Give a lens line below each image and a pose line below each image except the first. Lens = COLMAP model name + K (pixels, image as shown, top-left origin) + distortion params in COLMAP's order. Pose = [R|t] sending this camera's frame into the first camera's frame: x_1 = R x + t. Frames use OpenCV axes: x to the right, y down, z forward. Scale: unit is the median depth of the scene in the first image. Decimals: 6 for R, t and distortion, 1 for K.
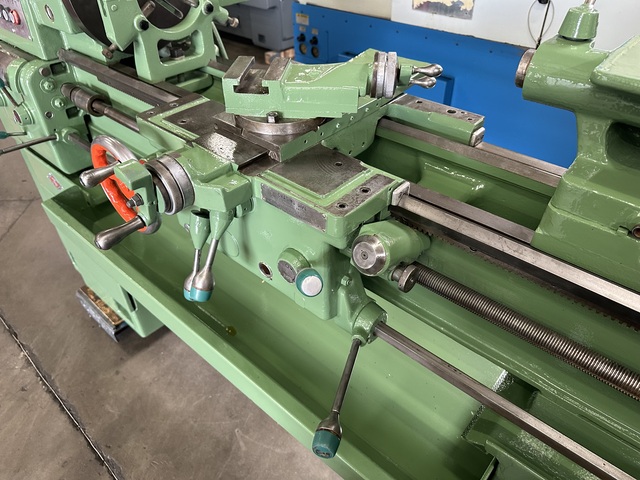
lens RADIAL K [[455.0, 0, 319.7], [0, 455.0, 233.0], [0, 0, 1]] dist [0.004332, 0.003032]
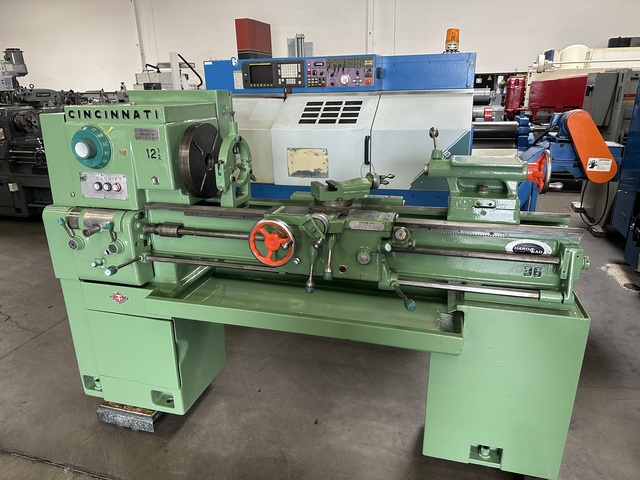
lens RADIAL K [[442.6, 0, 320.0], [0, 442.6, 240.0], [0, 0, 1]] dist [0.133192, -0.188596]
pose [[0.900806, -0.140840, 0.410746, -0.548465], [0.273670, 0.918561, -0.285221, 0.274242], [-0.337124, 0.369338, 0.865989, -0.437392]]
